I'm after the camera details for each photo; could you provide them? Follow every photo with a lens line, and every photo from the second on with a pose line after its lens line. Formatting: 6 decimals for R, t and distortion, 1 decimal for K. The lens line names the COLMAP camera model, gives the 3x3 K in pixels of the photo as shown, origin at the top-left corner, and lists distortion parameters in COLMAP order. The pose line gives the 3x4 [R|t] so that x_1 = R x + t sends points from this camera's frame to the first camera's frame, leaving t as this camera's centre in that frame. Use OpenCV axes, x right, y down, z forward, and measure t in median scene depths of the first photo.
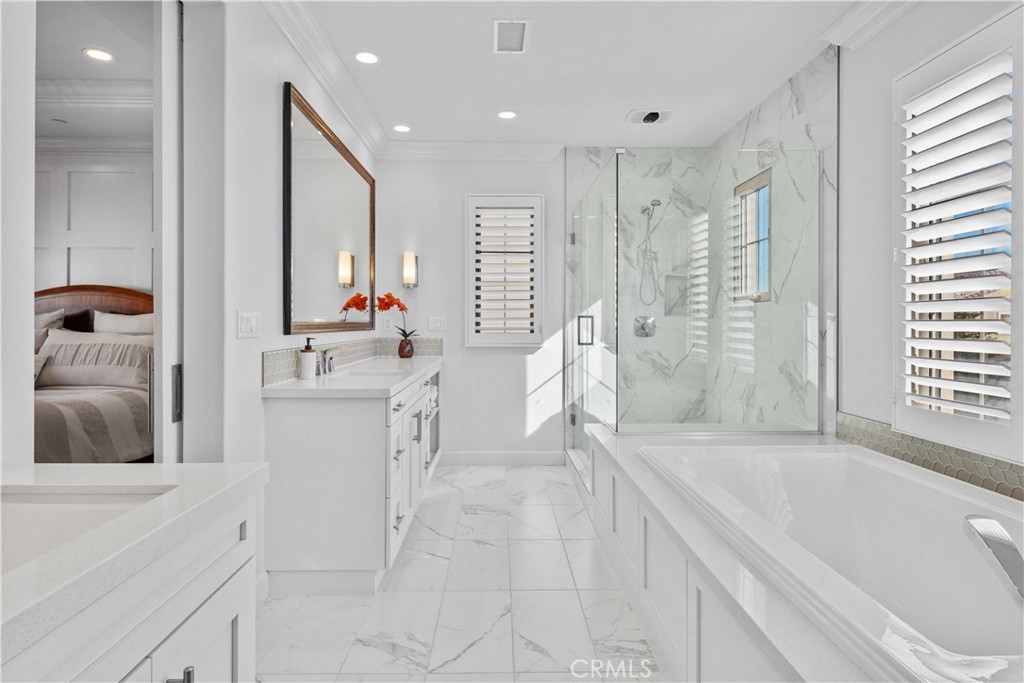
lens RADIAL K [[554.2, 0, 482.2], [0, 554.2, 325.6], [0, 0, 1]] dist [0.008030, -0.000073]
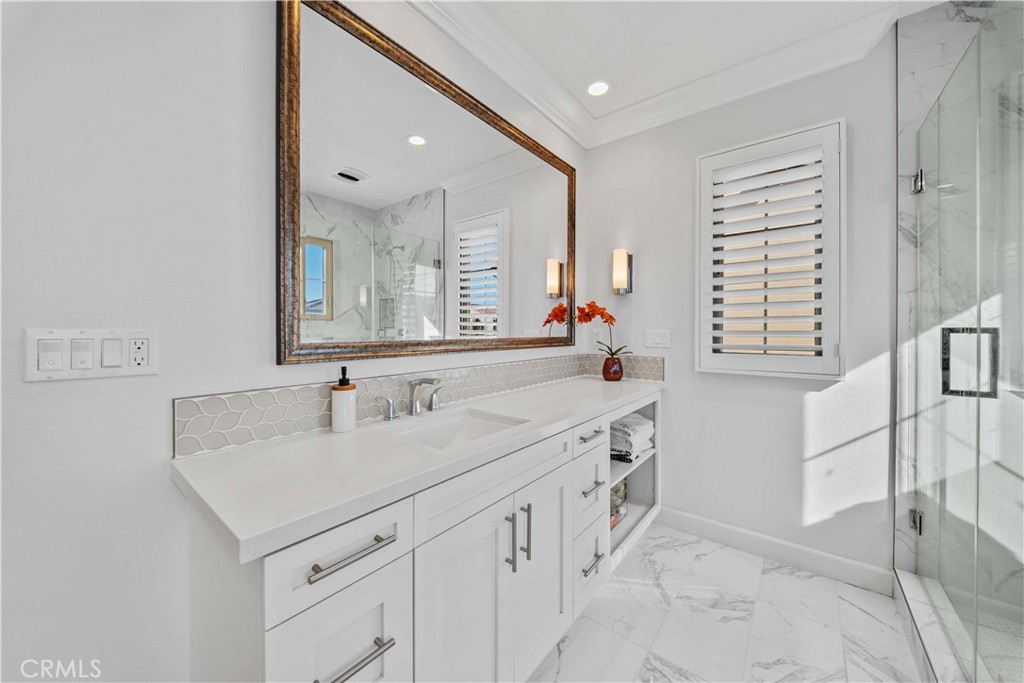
lens RADIAL K [[362.6, 0, 508.4], [0, 362.6, 333.5], [0, 0, 1]] dist [0.000728, -0.003167]
pose [[0.794570, 0.003438, -0.607163, 0.061993], [-0.001684, 0.999993, 0.003458, -0.012014], [0.607170, -0.001725, 0.794570, 0.487778]]
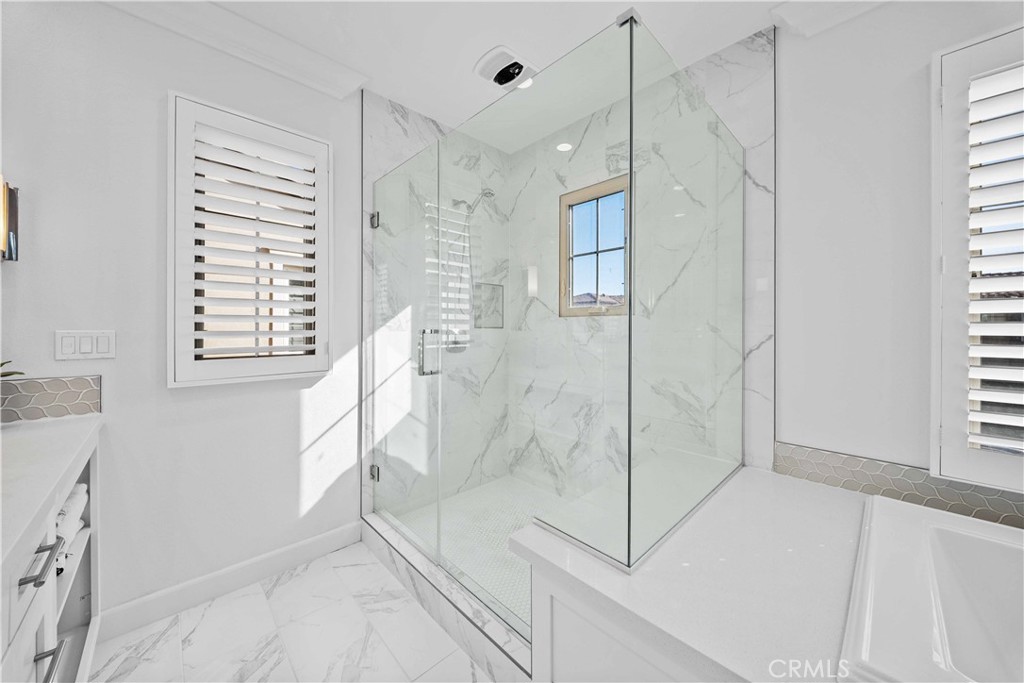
lens RADIAL K [[362.6, 0, 509.3], [0, 362.6, 329.3], [0, 0, 1]] dist [0.000728, -0.003167]
pose [[0.705622, -0.003538, 0.708580, -0.045425], [0.001050, 0.999992, 0.003948, -0.017412], [-0.708588, -0.002042, 0.705620, 0.549526]]
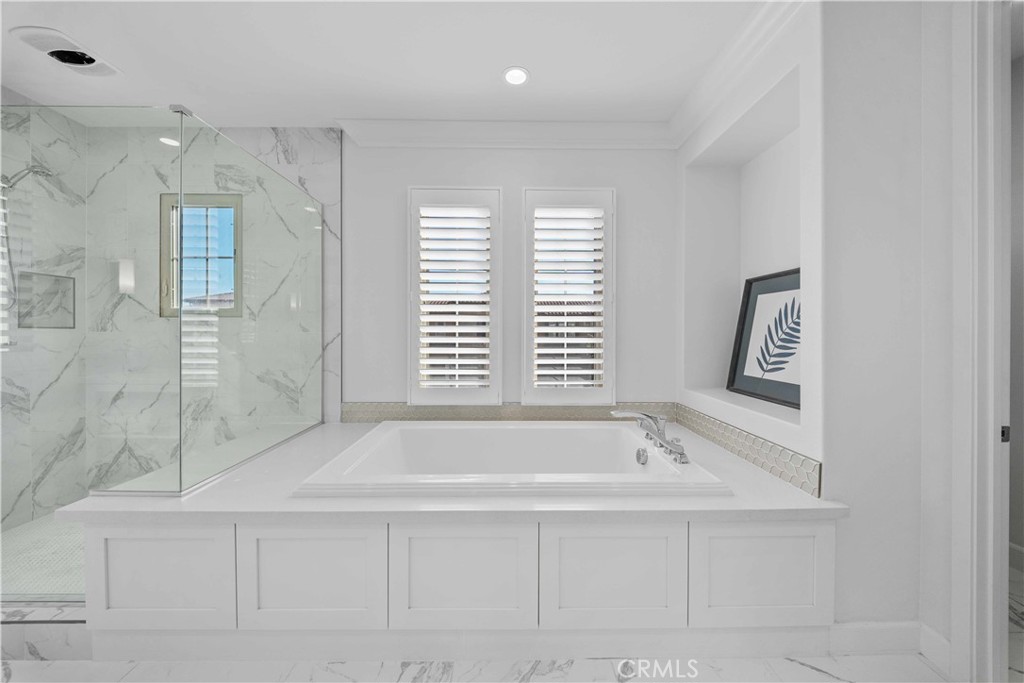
lens RADIAL K [[362.6, 0, 517.2], [0, 362.6, 333.9], [0, 0, 1]] dist [0.000728, -0.003167]
pose [[-0.041918, -0.005664, 0.999105, -0.163296], [0.000958, 0.999983, 0.005709, -0.011533], [-0.999121, 0.001197, -0.041912, 0.374194]]
